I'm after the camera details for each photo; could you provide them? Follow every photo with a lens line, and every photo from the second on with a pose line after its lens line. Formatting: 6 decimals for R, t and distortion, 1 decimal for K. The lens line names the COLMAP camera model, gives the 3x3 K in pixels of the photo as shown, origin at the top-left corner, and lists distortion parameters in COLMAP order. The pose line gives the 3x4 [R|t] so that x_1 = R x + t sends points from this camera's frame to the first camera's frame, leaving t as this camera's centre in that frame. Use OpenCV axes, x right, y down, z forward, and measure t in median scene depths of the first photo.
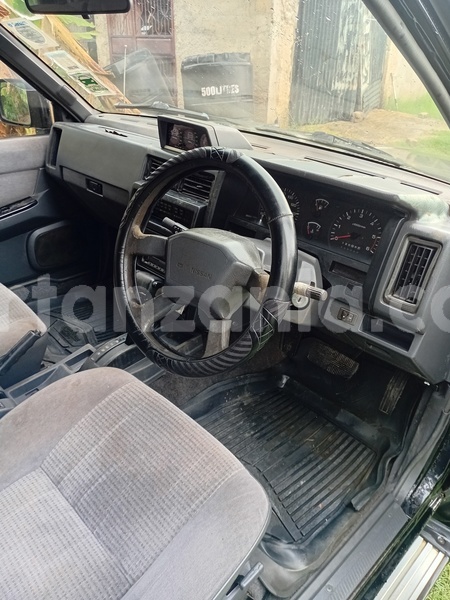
lens RADIAL K [[471.4, 0, 225.0], [0, 471.4, 300.0], [0, 0, 1]] dist [0.070373, -0.142539]
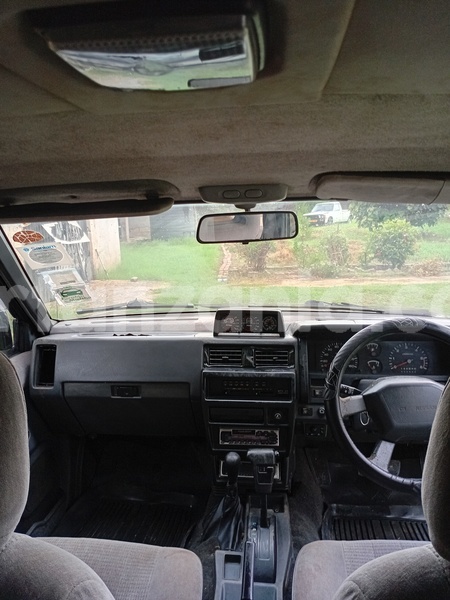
lens RADIAL K [[471.4, 0, 225.0], [0, 471.4, 300.0], [0, 0, 1]] dist [0.070373, -0.142539]
pose [[0.792227, -0.163698, 0.587860, -0.116791], [0.348363, 0.912267, -0.215437, -0.023078], [-0.501018, 0.375463, 0.779749, 0.013118]]
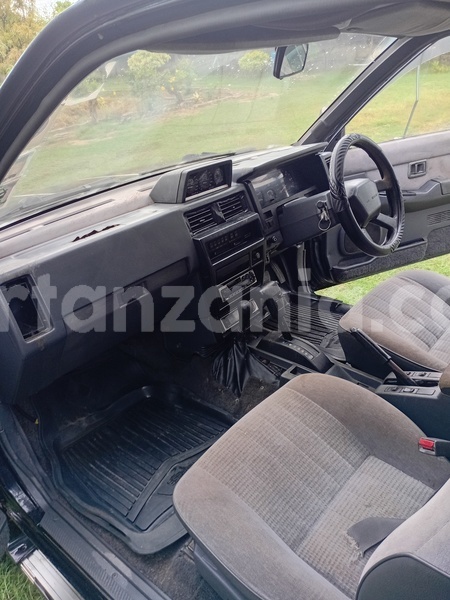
lens RADIAL K [[471.4, 0, 225.0], [0, 471.4, 300.0], [0, 0, 1]] dist [0.070373, -0.142539]
pose [[-0.083463, -0.454390, 0.886884, -0.177941], [0.569843, 0.708355, 0.416548, -0.083916], [-0.817504, 0.540151, 0.199809, 0.126705]]
